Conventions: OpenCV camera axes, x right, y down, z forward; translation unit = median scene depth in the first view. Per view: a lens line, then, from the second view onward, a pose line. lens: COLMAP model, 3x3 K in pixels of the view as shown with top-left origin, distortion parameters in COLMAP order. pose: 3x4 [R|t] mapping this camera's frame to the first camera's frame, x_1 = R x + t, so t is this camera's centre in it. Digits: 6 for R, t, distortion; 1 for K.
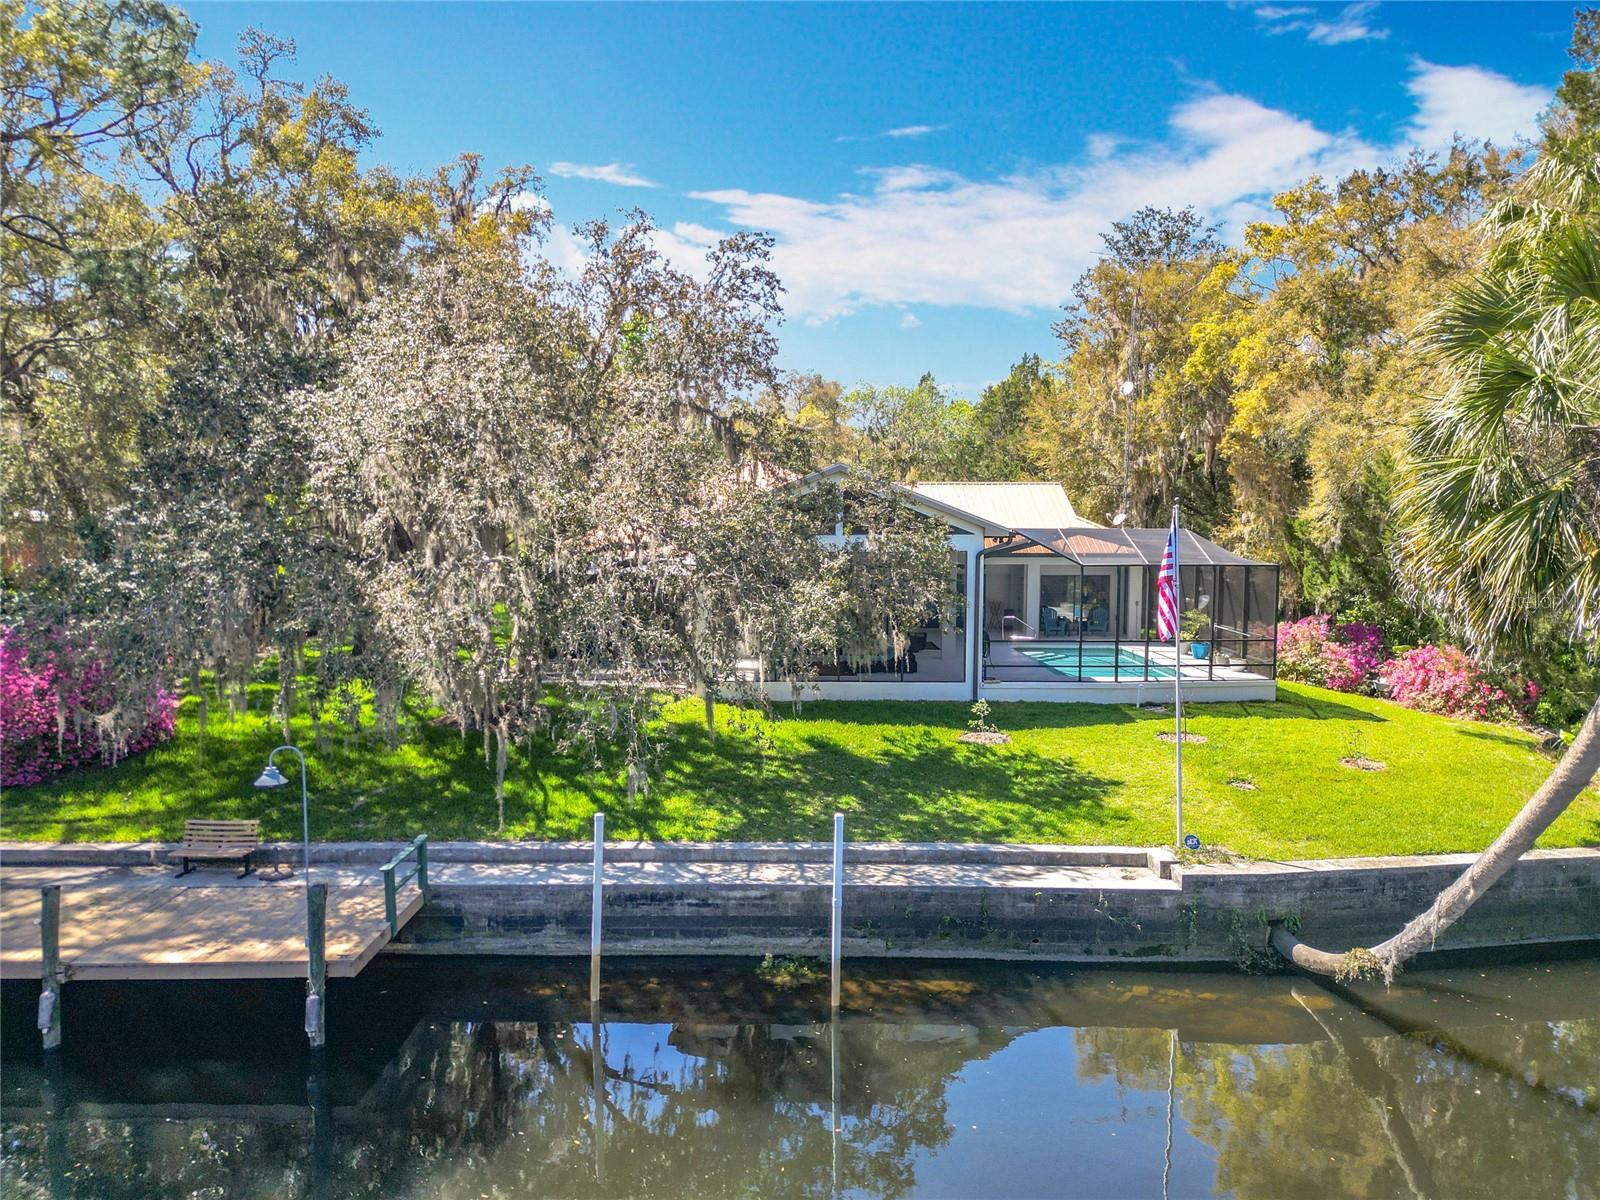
lens RADIAL K [[1128.9, 0, 801.1], [0, 1128.9, 610.9], [0, 0, 1]] dist [0.009912, -0.009549]
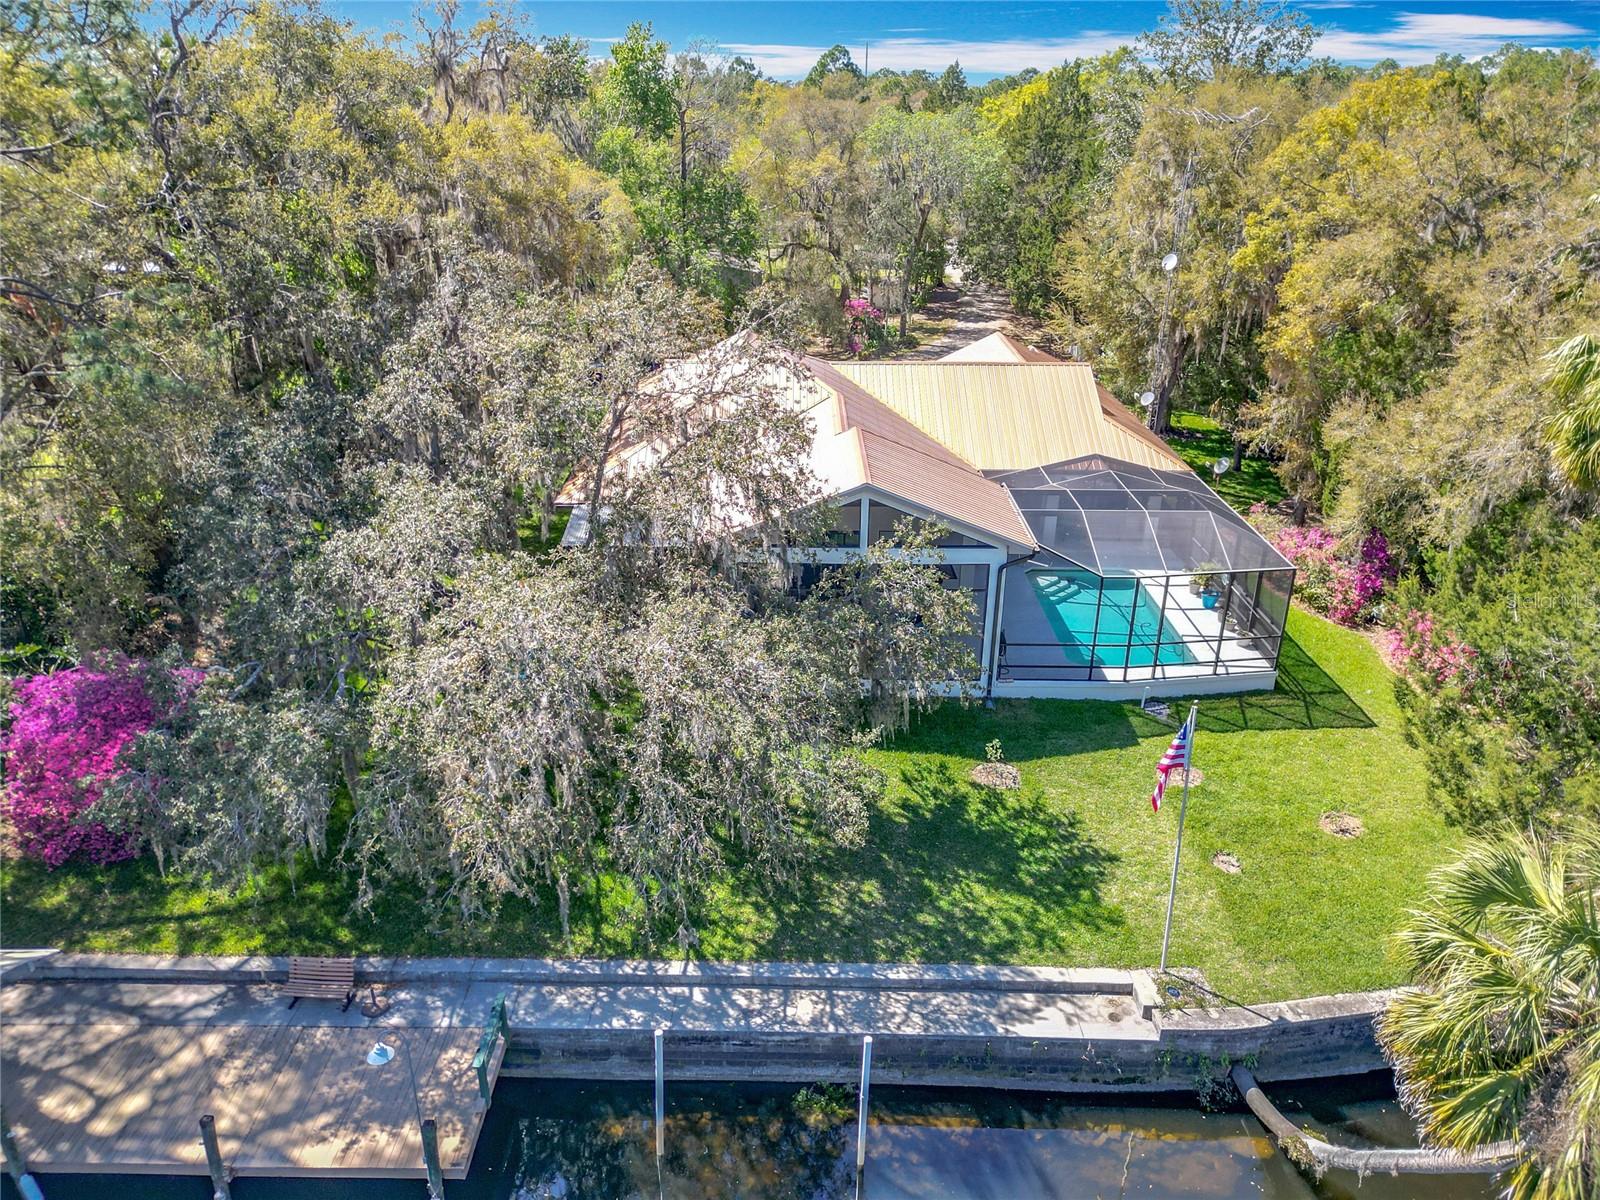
lens RADIAL K [[1128.9, 0, 786.6], [0, 1128.9, 622.7], [0, 0, 1]] dist [0.009912, -0.009549]
pose [[0.999793, 0.020150, -0.002819, -0.050361], [-0.018034, 0.941788, 0.335723, -0.529682], [0.009420, -0.335603, 0.941956, 0.050715]]
